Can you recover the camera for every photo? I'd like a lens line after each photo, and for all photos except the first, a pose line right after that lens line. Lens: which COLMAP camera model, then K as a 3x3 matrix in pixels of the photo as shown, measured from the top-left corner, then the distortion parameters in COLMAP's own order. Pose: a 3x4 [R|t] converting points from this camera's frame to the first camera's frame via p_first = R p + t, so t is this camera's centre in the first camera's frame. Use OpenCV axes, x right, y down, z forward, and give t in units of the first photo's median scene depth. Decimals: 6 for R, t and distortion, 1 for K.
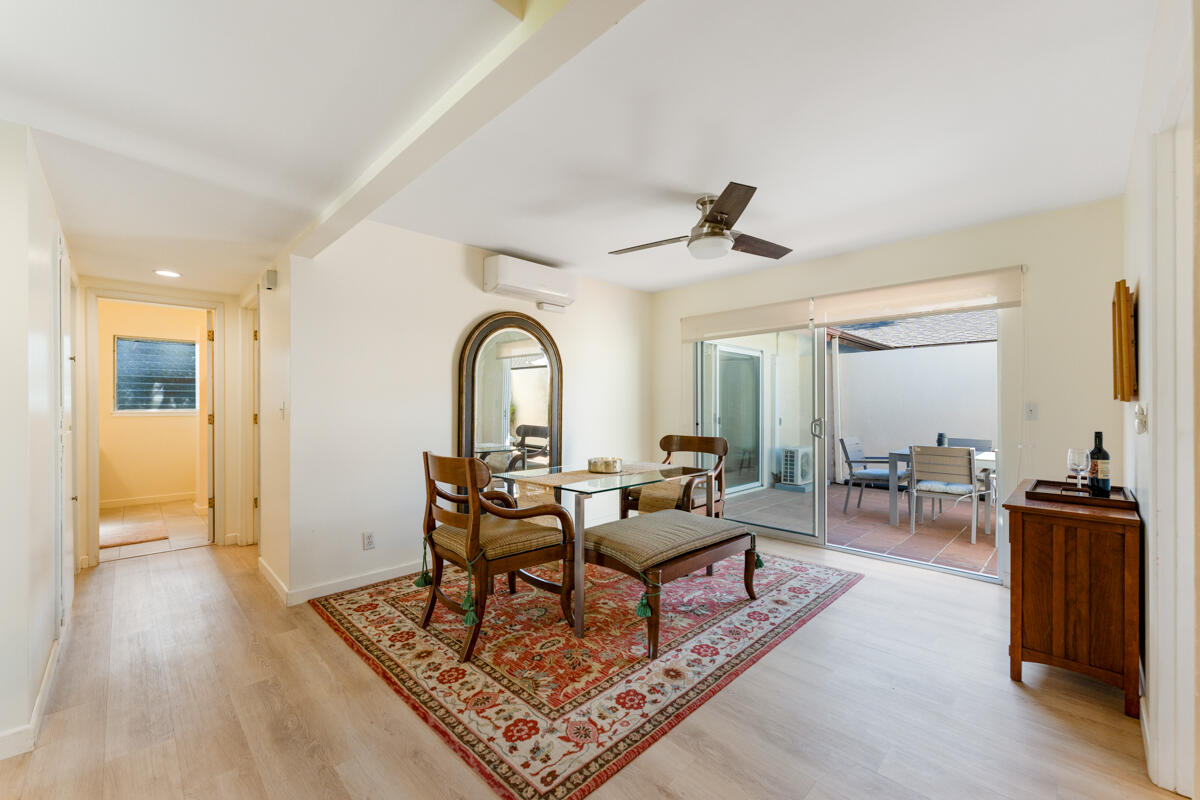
lens RADIAL K [[479.4, 0, 592.9], [0, 479.4, 398.5], [0, 0, 1]] dist [0.003643, -0.000517]
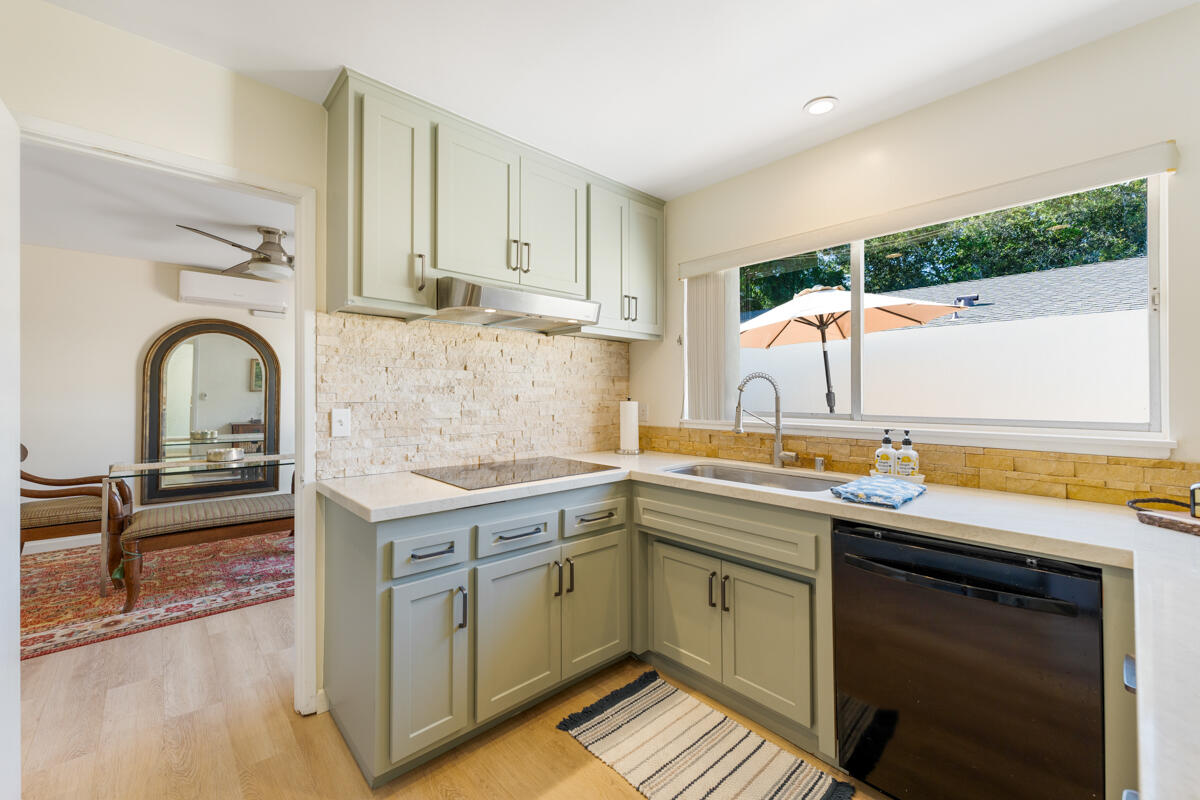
lens RADIAL K [[479.4, 0, 578.7], [0, 479.4, 392.8], [0, 0, 1]] dist [0.003643, -0.000517]
pose [[0.998640, 0.000333, -0.052139, 1.321187], [0.000230, 0.999942, 0.010797, -0.033158], [0.052139, -0.010794, 0.998581, -0.157846]]
